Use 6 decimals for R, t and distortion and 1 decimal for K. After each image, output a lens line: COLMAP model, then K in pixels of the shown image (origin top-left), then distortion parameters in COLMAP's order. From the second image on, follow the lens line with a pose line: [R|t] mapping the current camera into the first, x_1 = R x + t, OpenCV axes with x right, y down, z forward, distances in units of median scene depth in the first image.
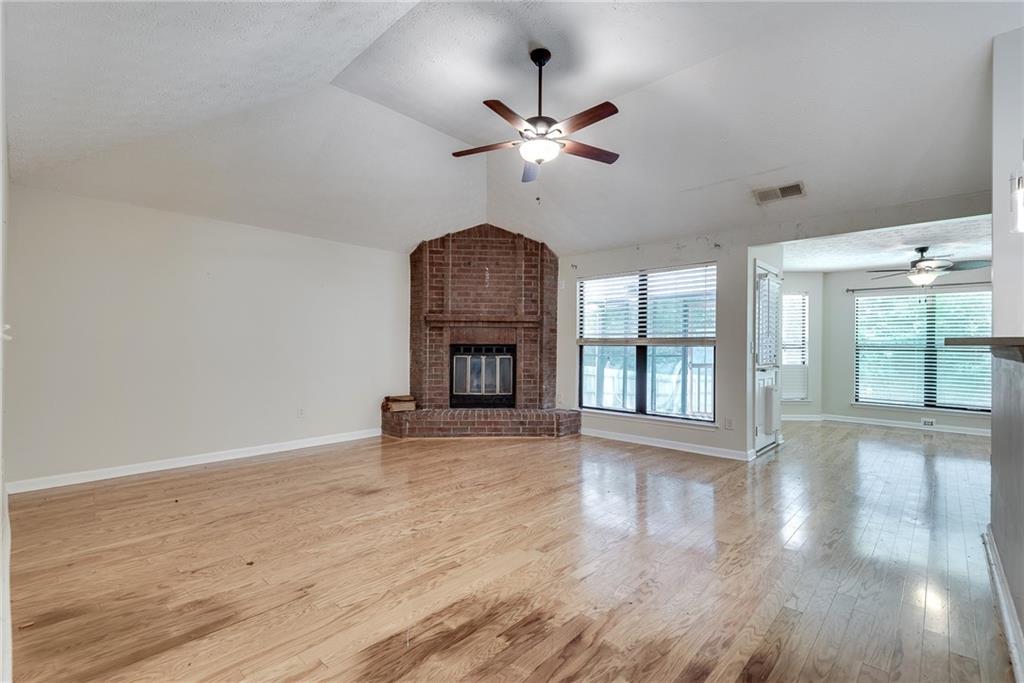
lens RADIAL K [[468.1, 0, 516.6], [0, 468.1, 343.3], [0, 0, 1]] dist [0.022355, -0.008878]
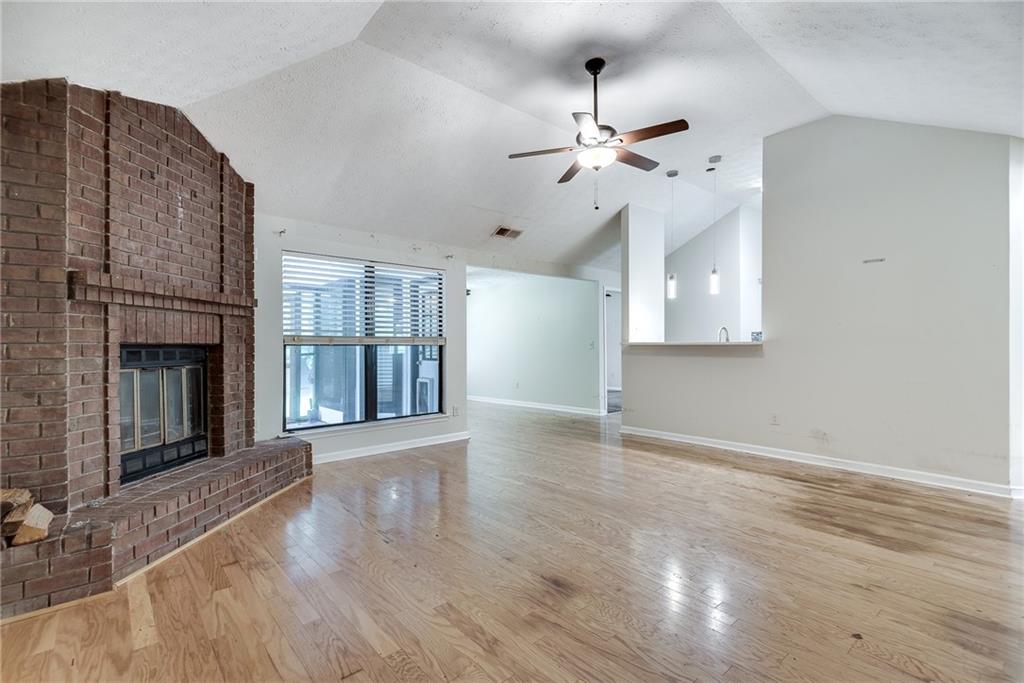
lens RADIAL K [[468.1, 0, 509.9], [0, 468.1, 345.1], [0, 0, 1]] dist [0.022355, -0.008878]
pose [[0.111196, -0.004774, 0.993787, -0.550902], [-0.005709, 0.999969, 0.005442, -0.001376], [-0.993782, -0.006279, 0.111166, 0.587737]]
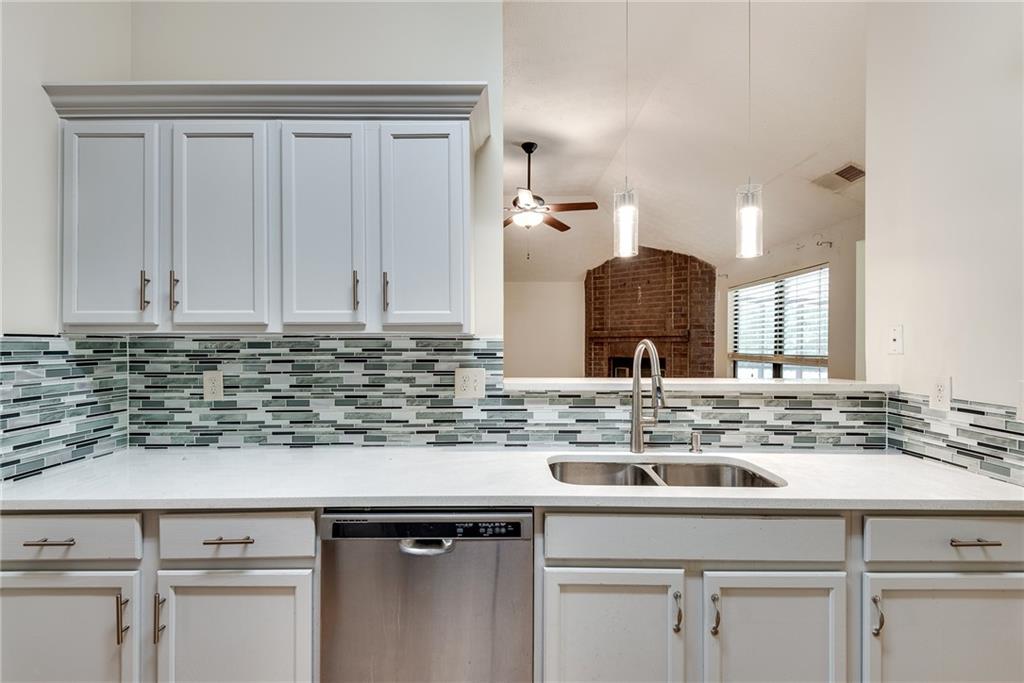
lens RADIAL K [[468.1, 0, 504.8], [0, 468.1, 344.6], [0, 0, 1]] dist [0.022355, -0.008878]
pose [[0.677610, -0.005524, -0.735401, 0.526865], [0.011141, 0.999934, 0.002754, -0.034937], [0.735337, -0.010059, 0.677627, 0.039120]]
